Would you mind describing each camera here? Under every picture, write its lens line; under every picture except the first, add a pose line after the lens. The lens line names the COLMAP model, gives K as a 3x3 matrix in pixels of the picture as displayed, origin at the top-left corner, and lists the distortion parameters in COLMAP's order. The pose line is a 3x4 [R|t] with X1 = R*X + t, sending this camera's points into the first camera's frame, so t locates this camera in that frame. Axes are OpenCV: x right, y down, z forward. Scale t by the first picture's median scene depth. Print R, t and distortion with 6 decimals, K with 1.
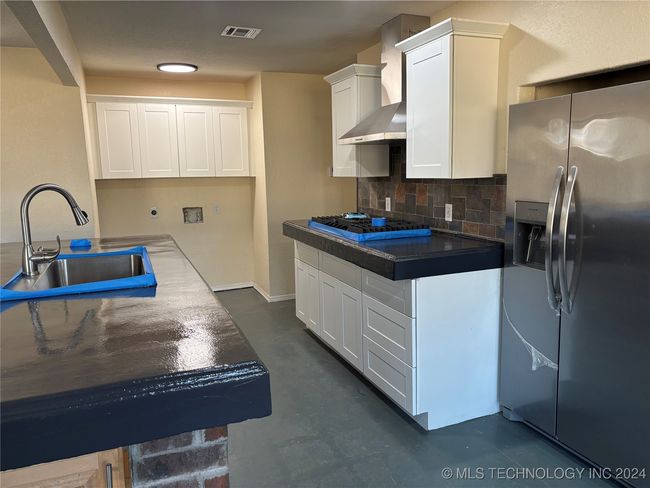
lens RADIAL K [[495.7, 0, 325.7], [0, 495.7, 241.7], [0, 0, 1]] dist [0.022827, -0.018584]
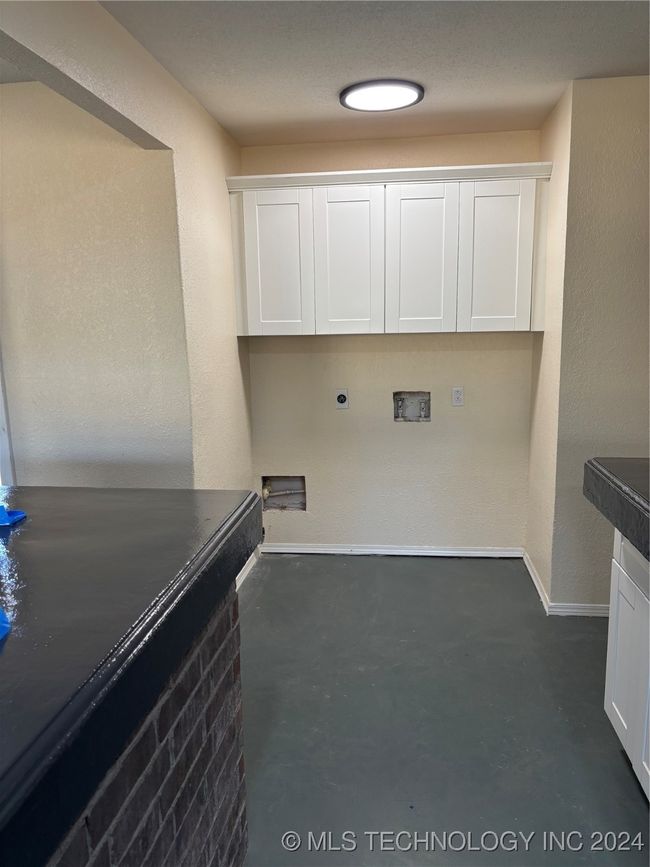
lens RADIAL K [[661.1, 0, 324.2], [0, 661.1, 450.7], [0, 0, 1]] dist [0.022827, -0.018584]
pose [[0.875825, 0.089607, -0.474238, -0.018917], [-0.064690, 0.995542, 0.068638, -0.052240], [0.478274, -0.029437, 0.877717, 0.374753]]
